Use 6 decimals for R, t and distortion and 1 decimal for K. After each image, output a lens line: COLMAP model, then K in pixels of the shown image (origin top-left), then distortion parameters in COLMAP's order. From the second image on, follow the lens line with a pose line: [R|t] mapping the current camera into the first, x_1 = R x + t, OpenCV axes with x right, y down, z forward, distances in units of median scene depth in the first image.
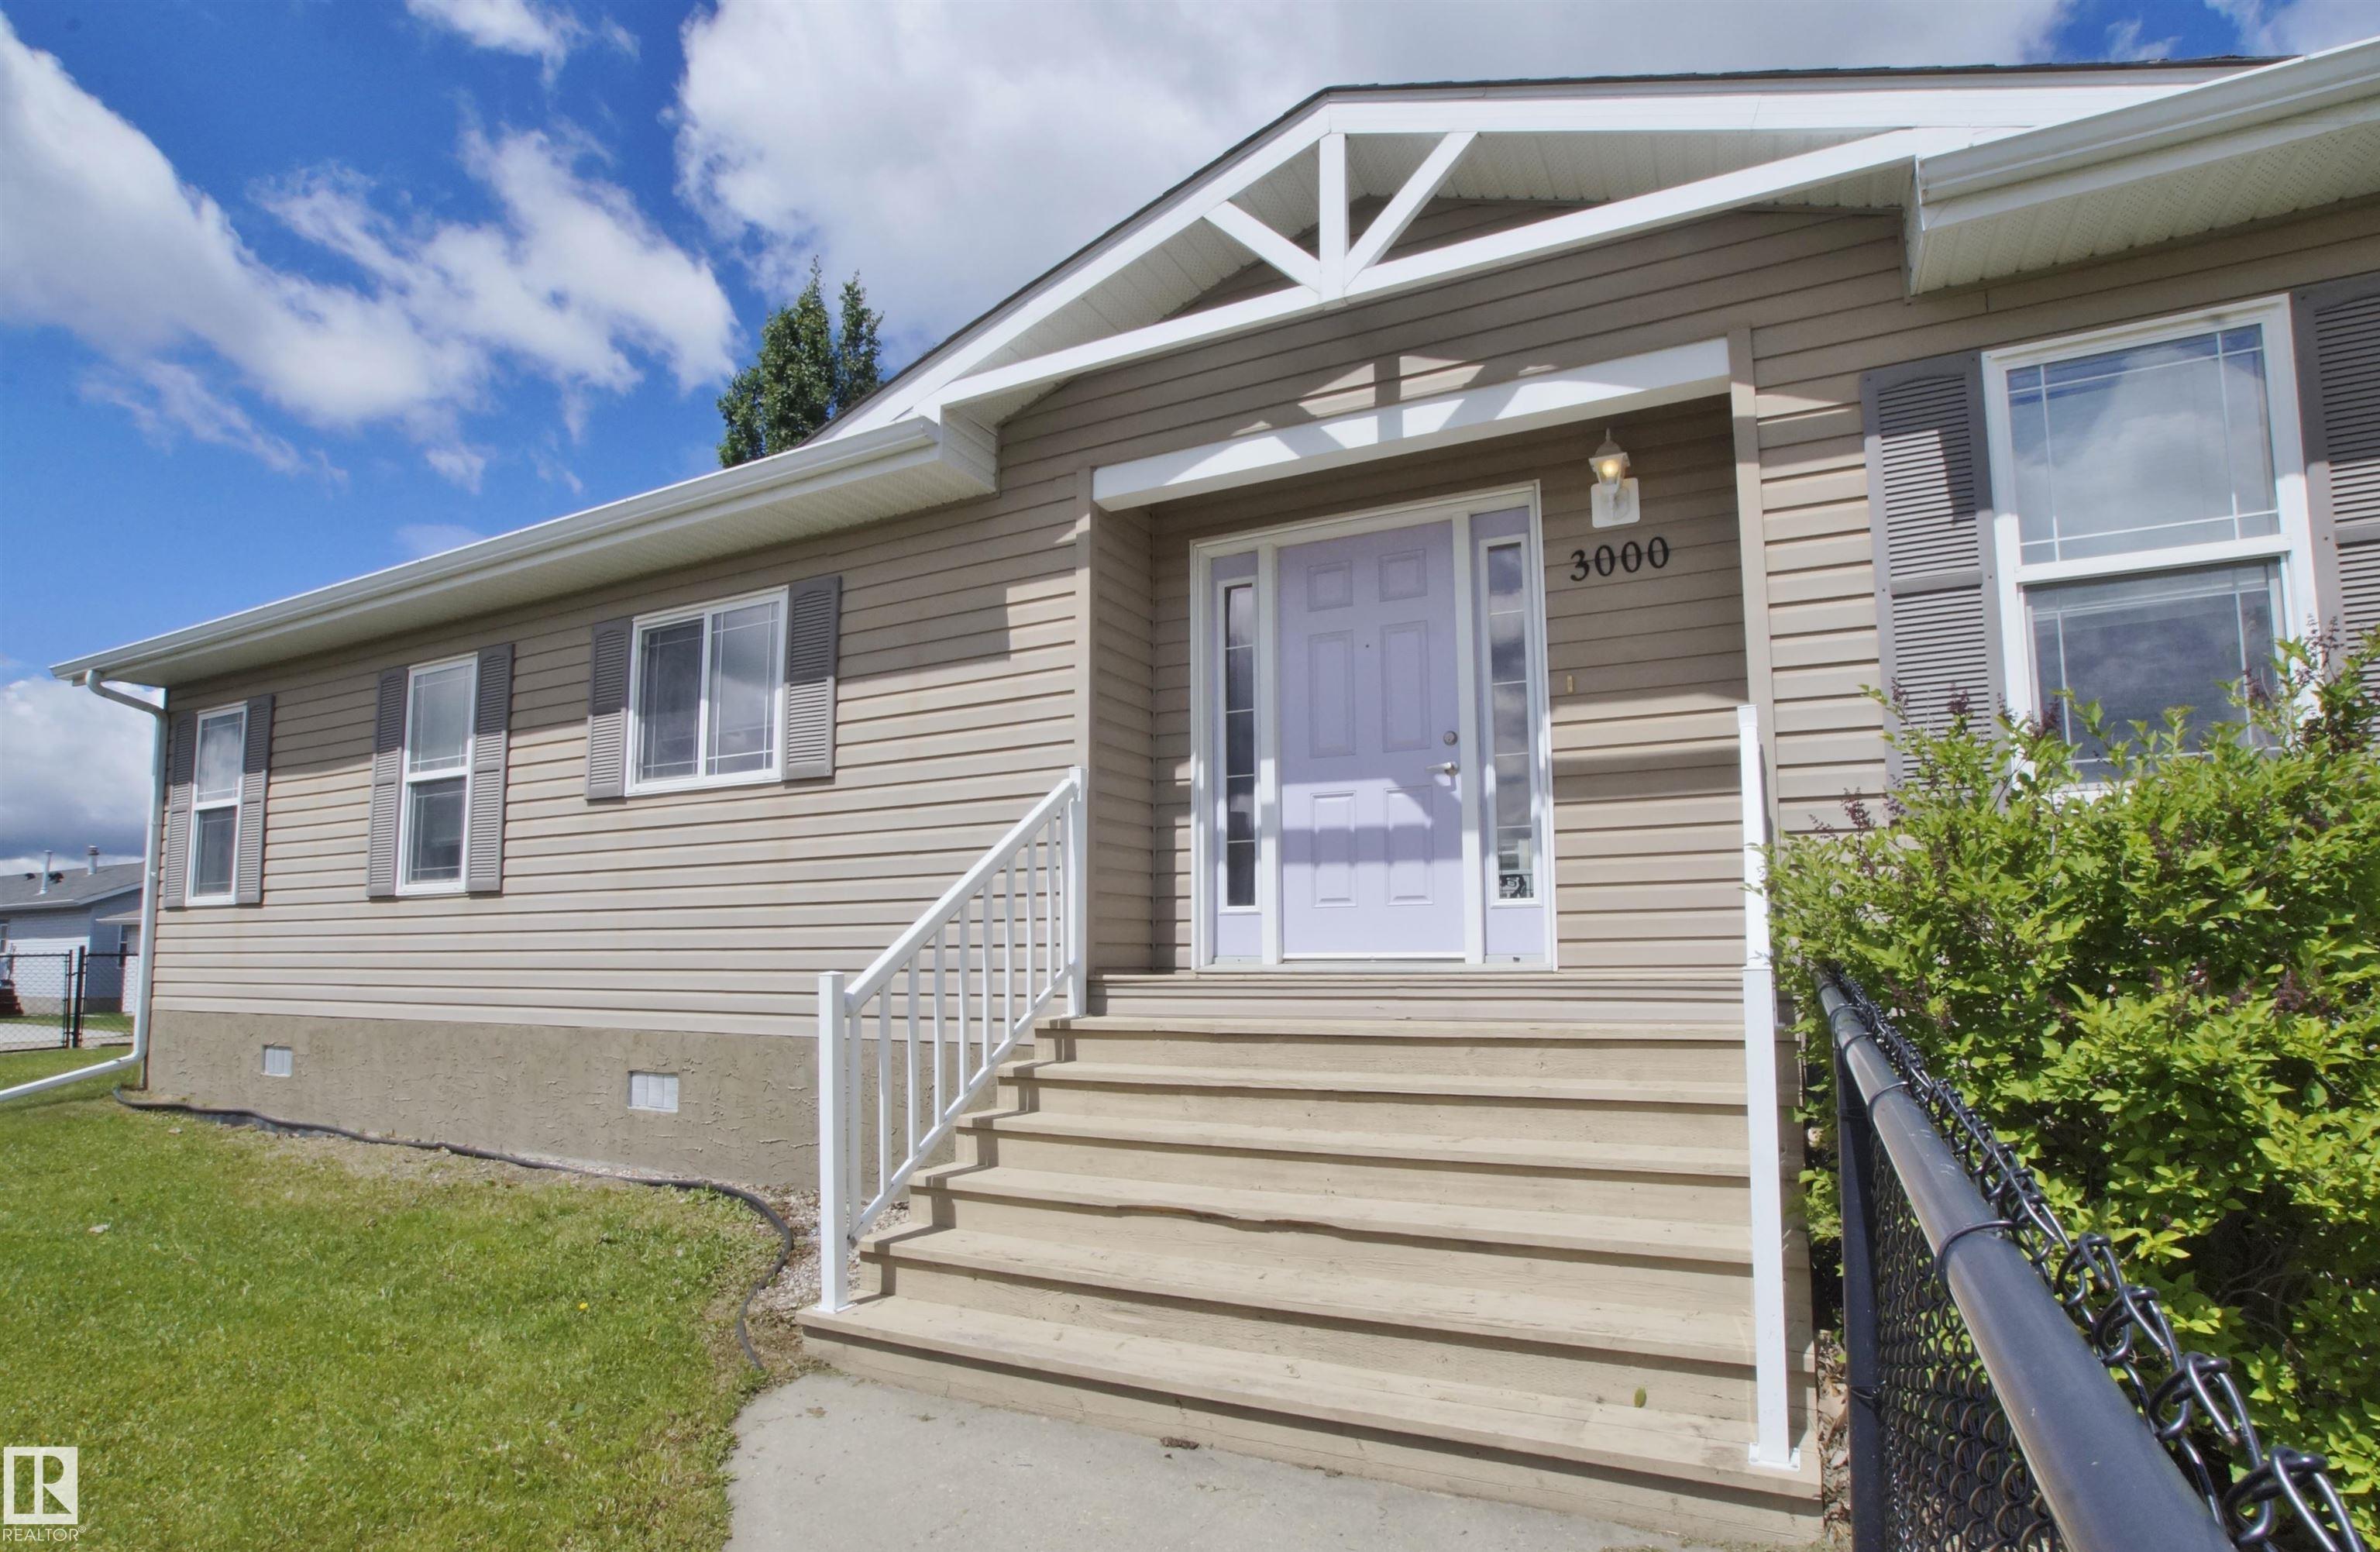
lens RADIAL K [[1165.4, 0, 1201.9], [0, 1165.4, 863.0], [0, 0, 1]] dist [-0.071308, 0.033412]
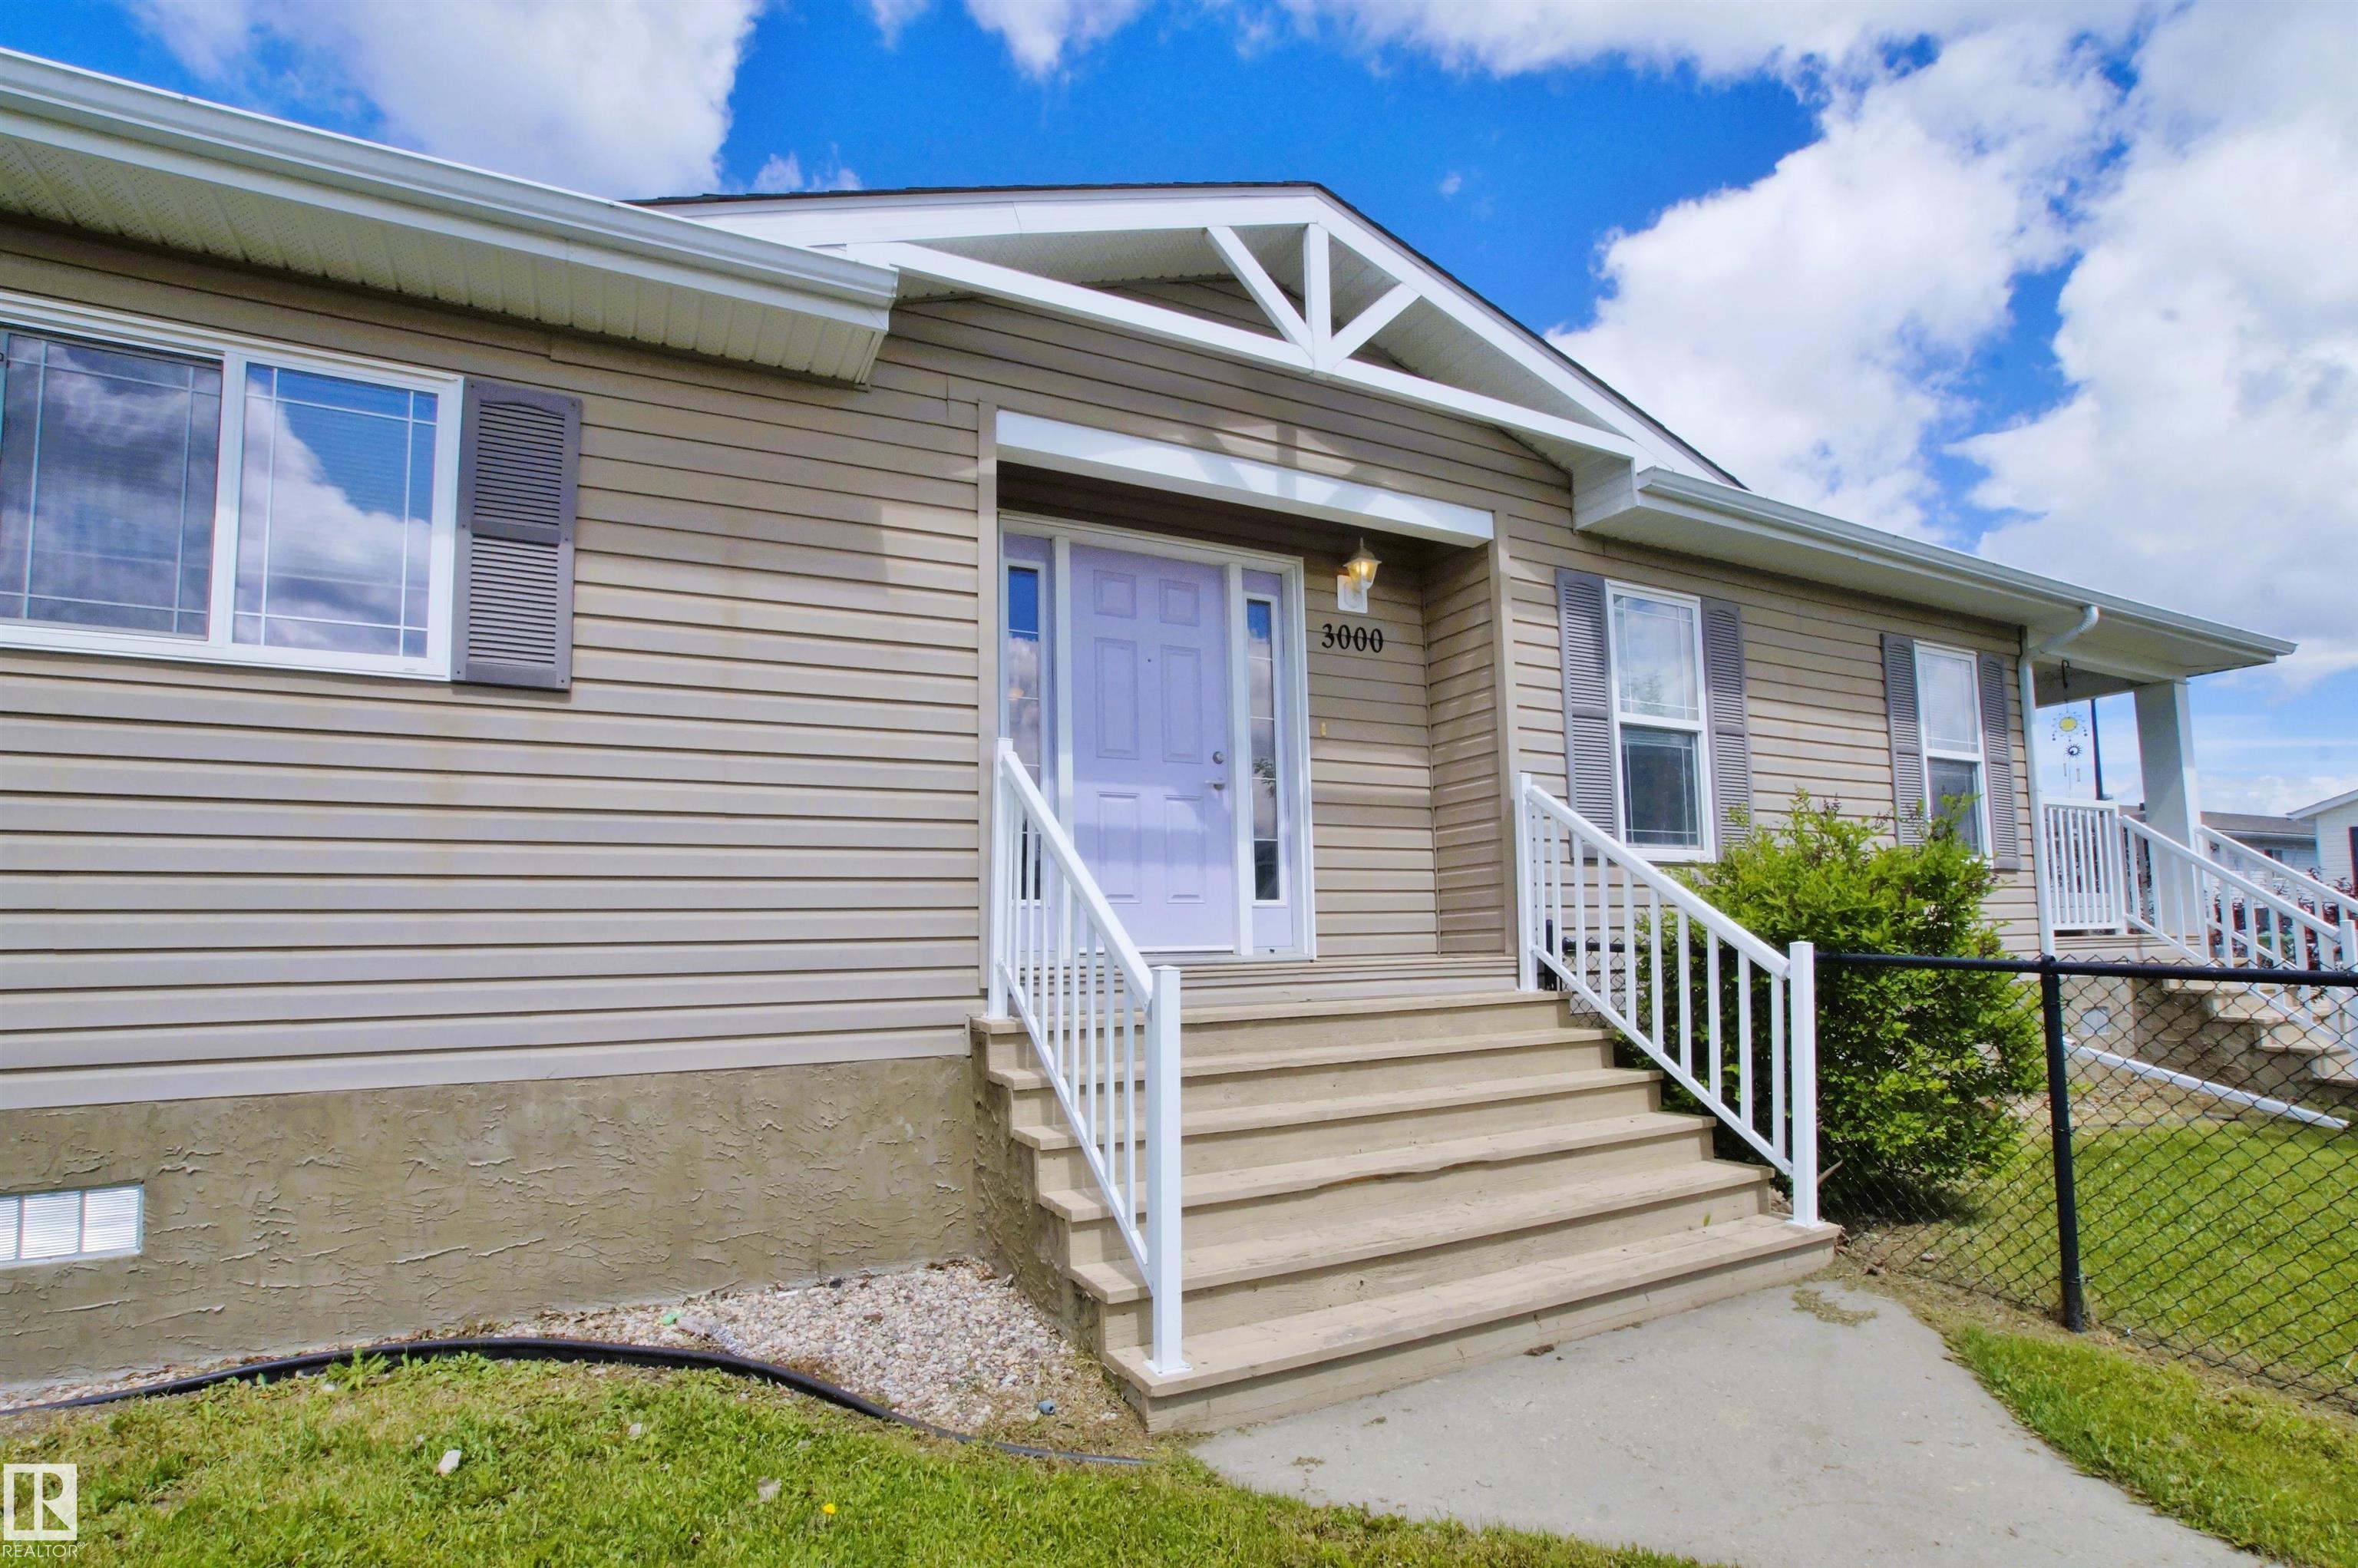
lens RADIAL K [[1149.7, 0, 1183.5], [0, 1149.7, 859.9], [0, 0, 1]] dist [-0.072560, 0.033314]
pose [[0.590435, 0.055236, 0.805193, -0.694070], [-0.047822, 0.998297, -0.033415, 0.031587], [-0.805667, -0.018776, 0.592071, 0.352766]]
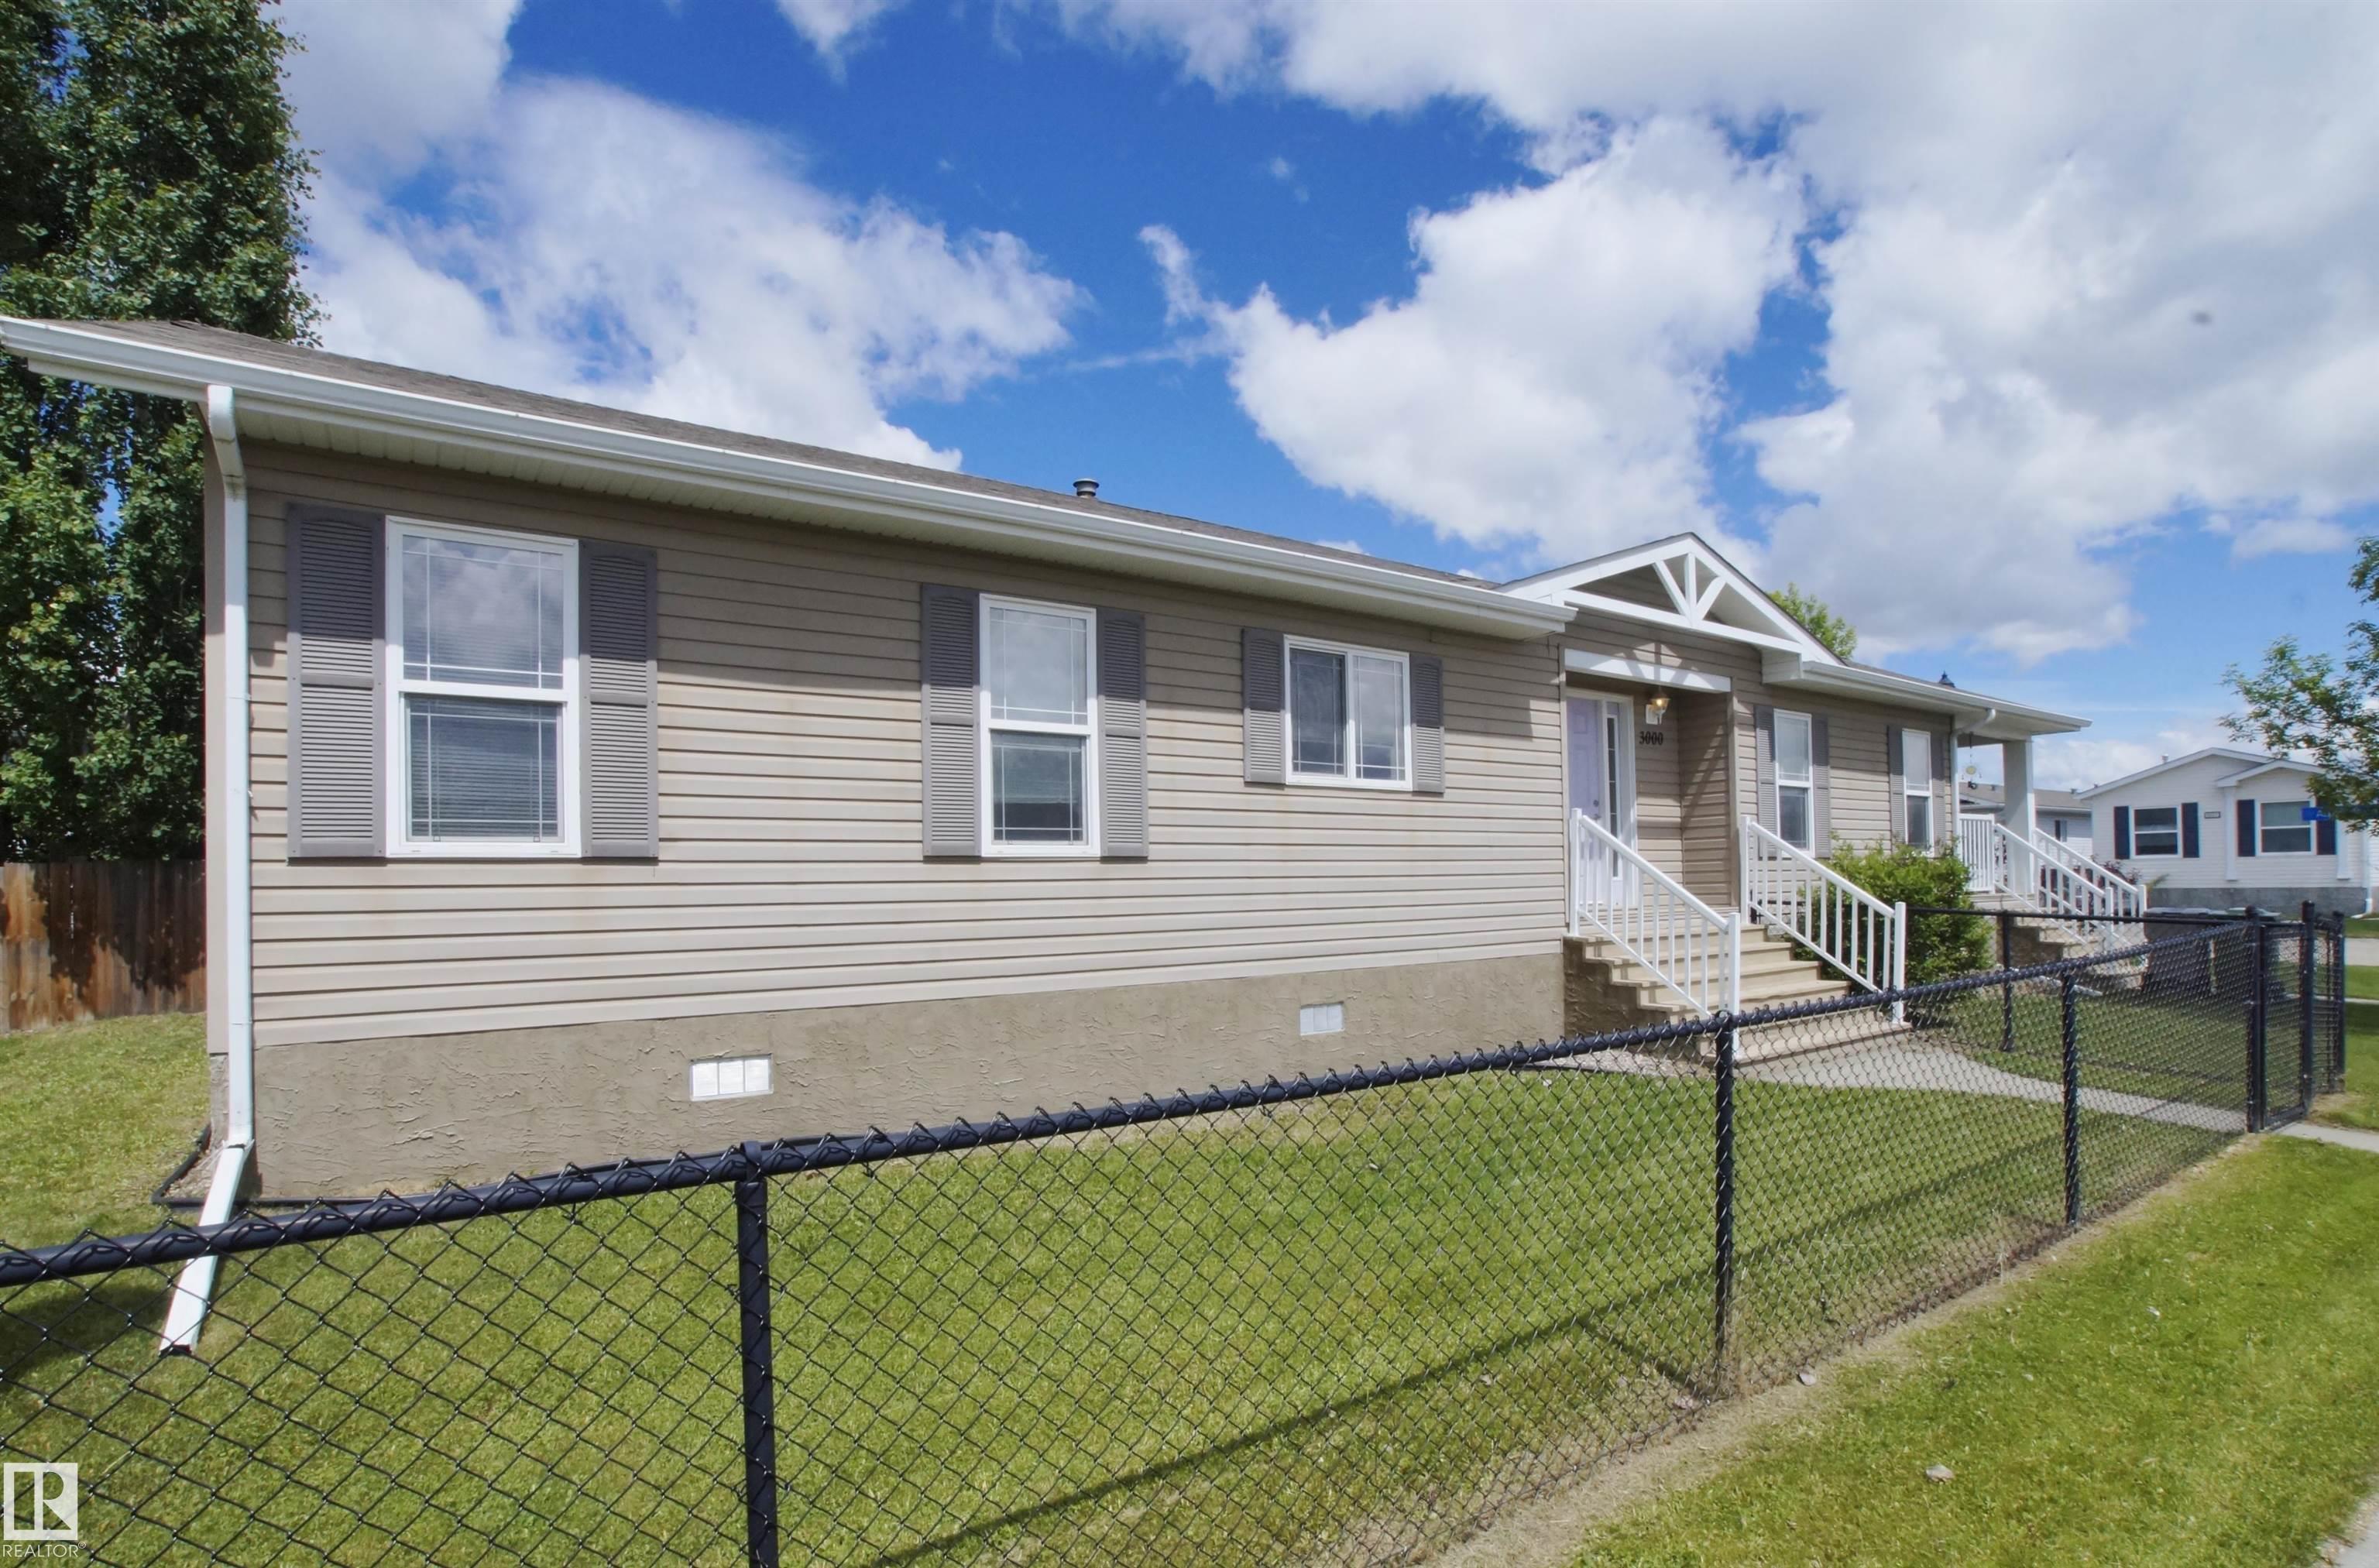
lens RADIAL K [[1166.9, 0, 1203.8], [0, 1166.9, 876.7], [0, 0, 1]] dist [-0.064082, 0.033123]
pose [[0.471697, 0.006482, 0.881737, -2.011426], [-0.053803, 0.998321, 0.021444, 0.022336], [-0.880118, -0.057555, 0.471254, 0.602267]]
